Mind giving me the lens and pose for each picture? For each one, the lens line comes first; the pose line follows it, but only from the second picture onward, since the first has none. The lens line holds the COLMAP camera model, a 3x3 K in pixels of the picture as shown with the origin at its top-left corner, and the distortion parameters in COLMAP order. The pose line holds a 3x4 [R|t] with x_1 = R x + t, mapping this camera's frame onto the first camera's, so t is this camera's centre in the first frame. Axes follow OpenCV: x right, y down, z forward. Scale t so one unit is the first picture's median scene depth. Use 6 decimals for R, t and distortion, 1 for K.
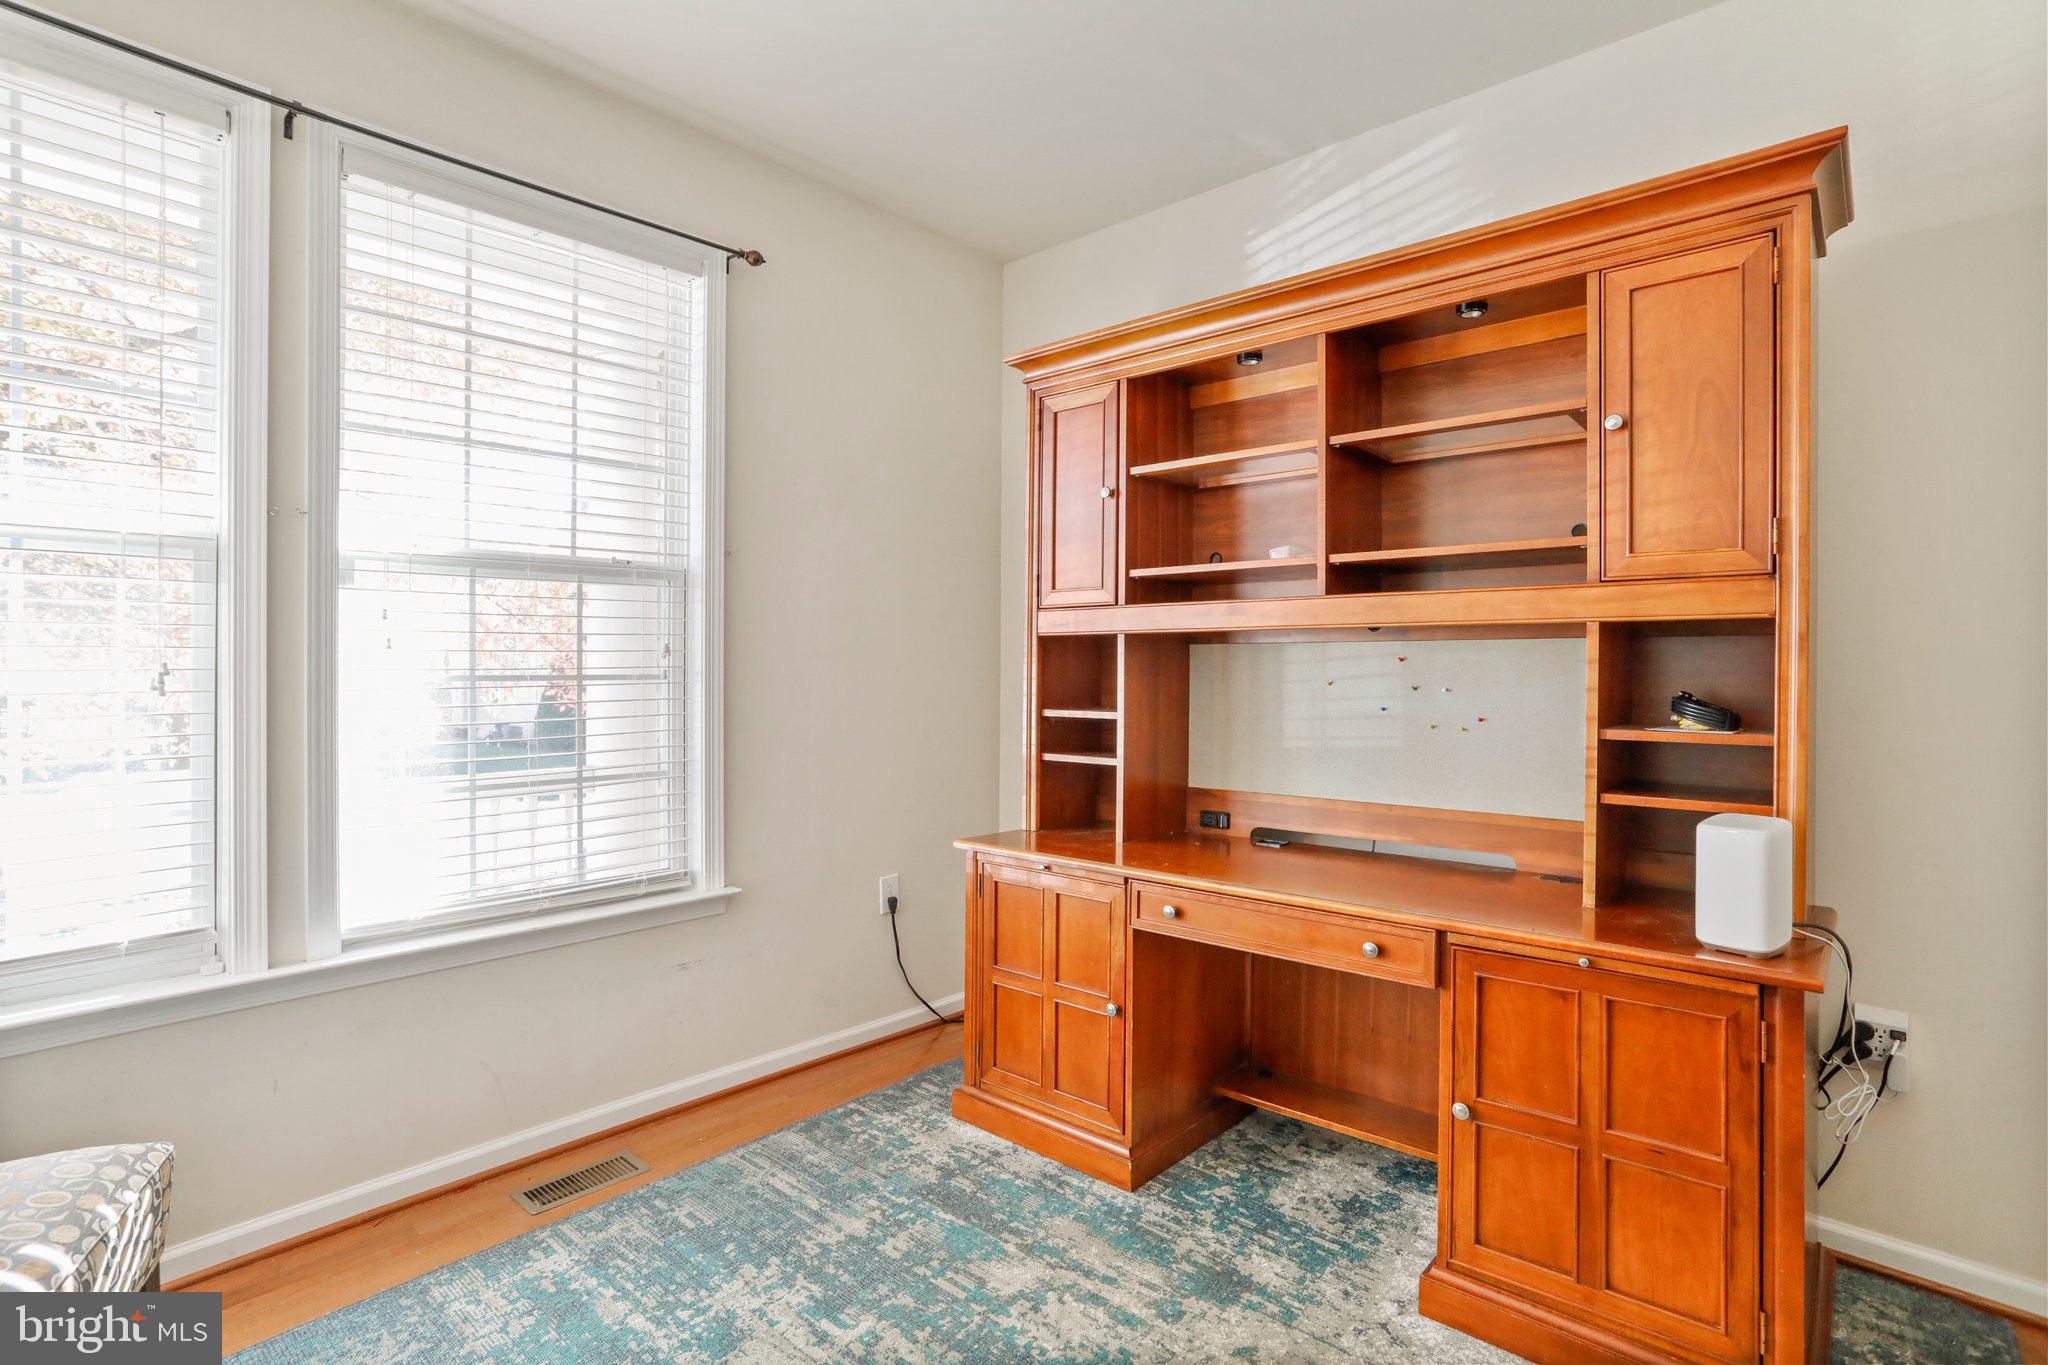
lens RADIAL K [[1005.3, 0, 1012.6], [0, 1005.3, 668.5], [0, 0, 1]] dist [-0.063393, 0.038449]
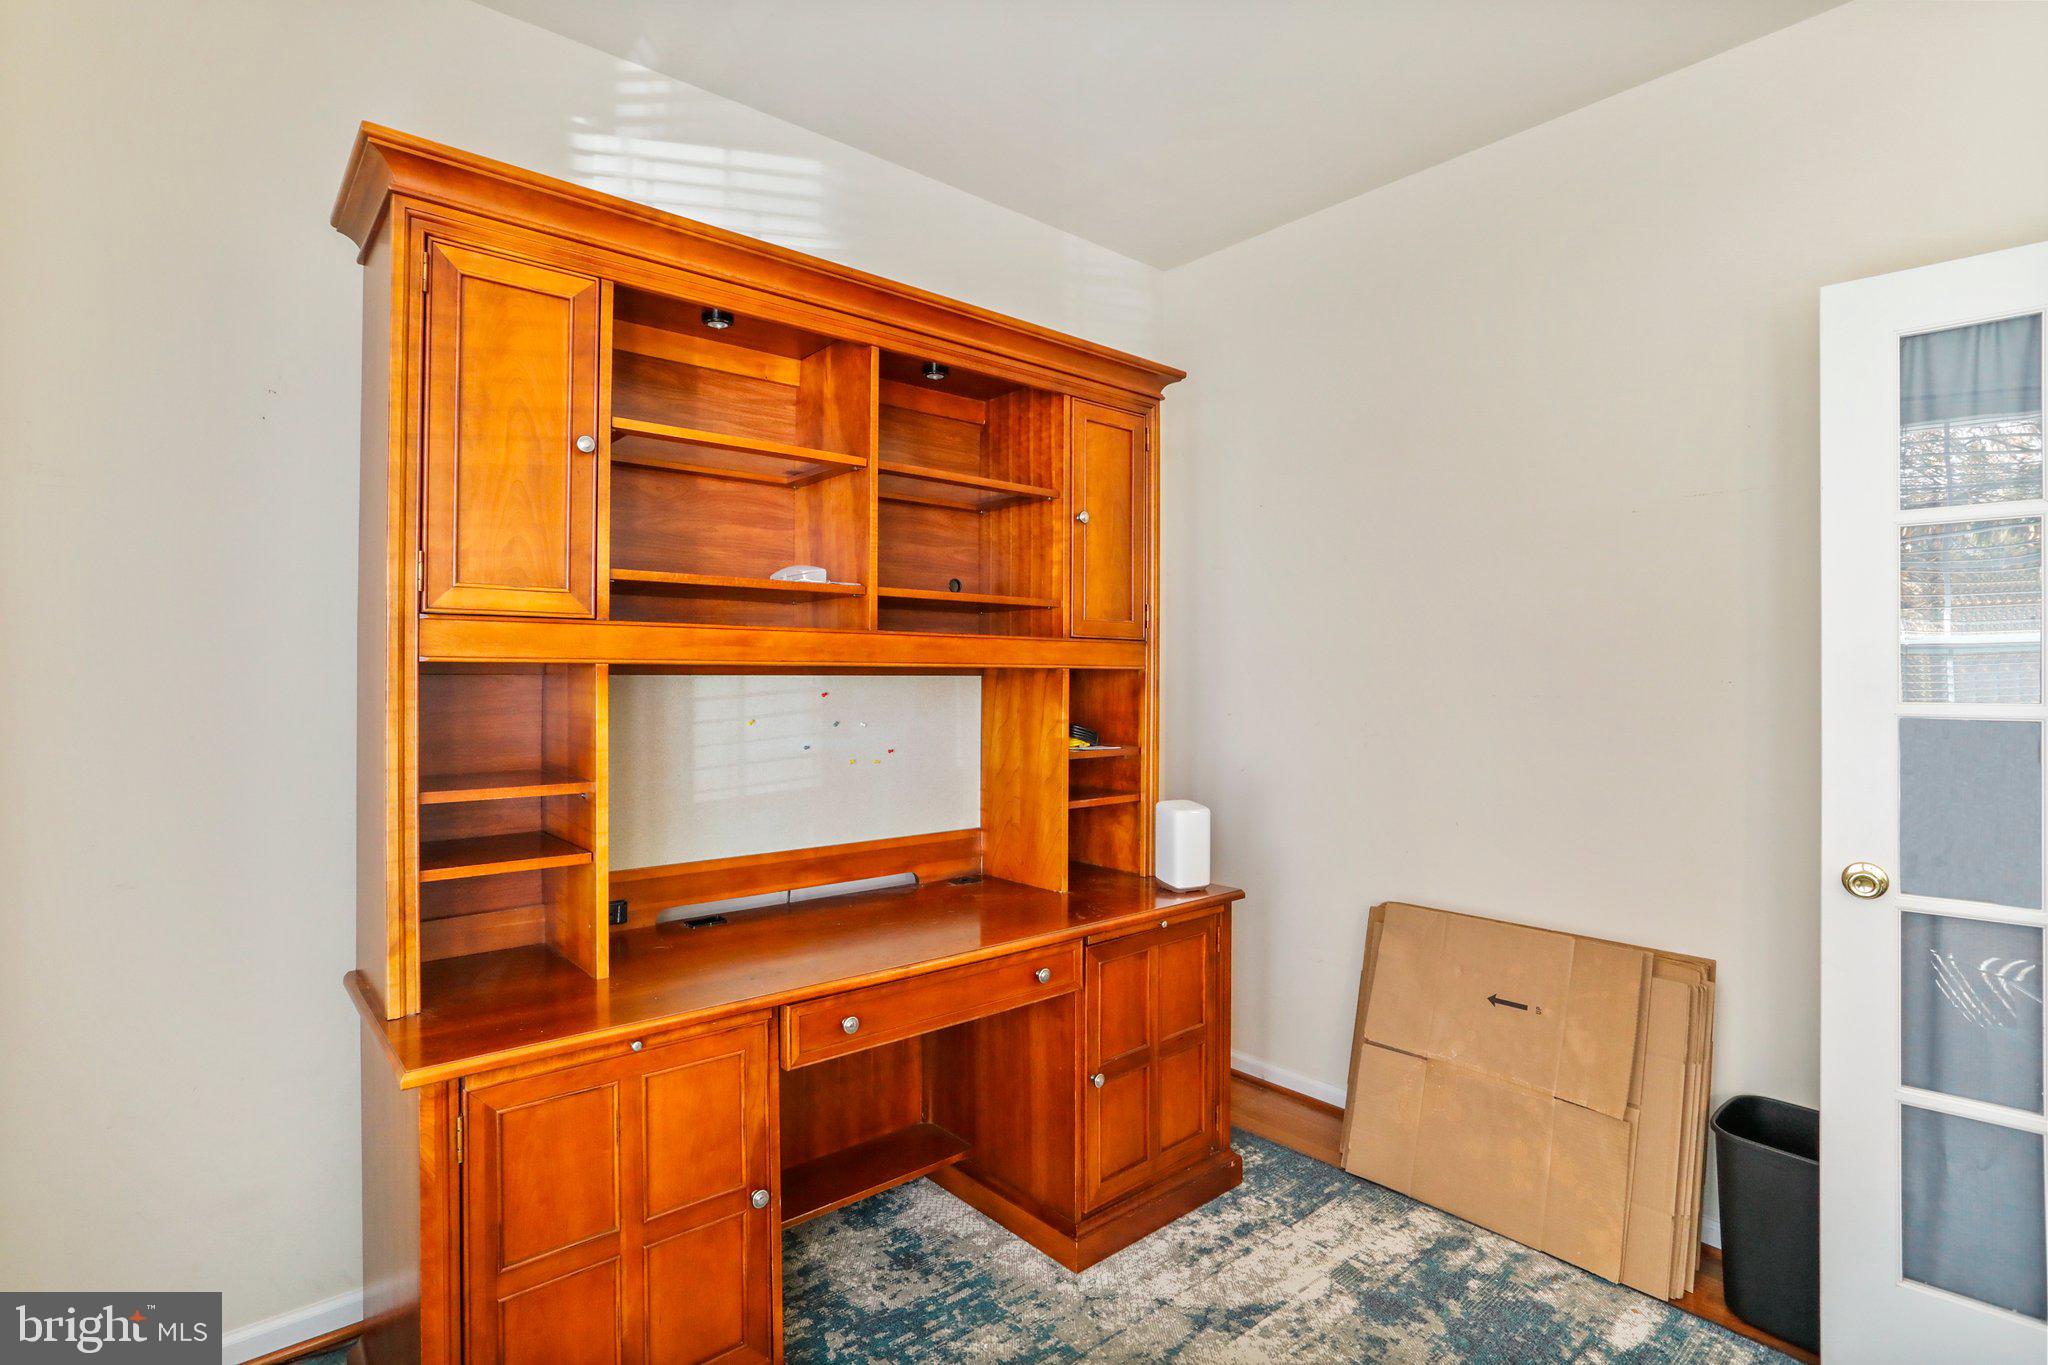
lens RADIAL K [[1005.3, 0, 1012.6], [0, 1005.3, 668.5], [0, 0, 1]] dist [-0.063393, 0.038449]
pose [[0.113894, 0.000488, 0.993493, -0.614471], [-0.008457, 0.999964, 0.000479, -0.040467], [-0.993457, -0.008457, 0.113894, 0.789533]]
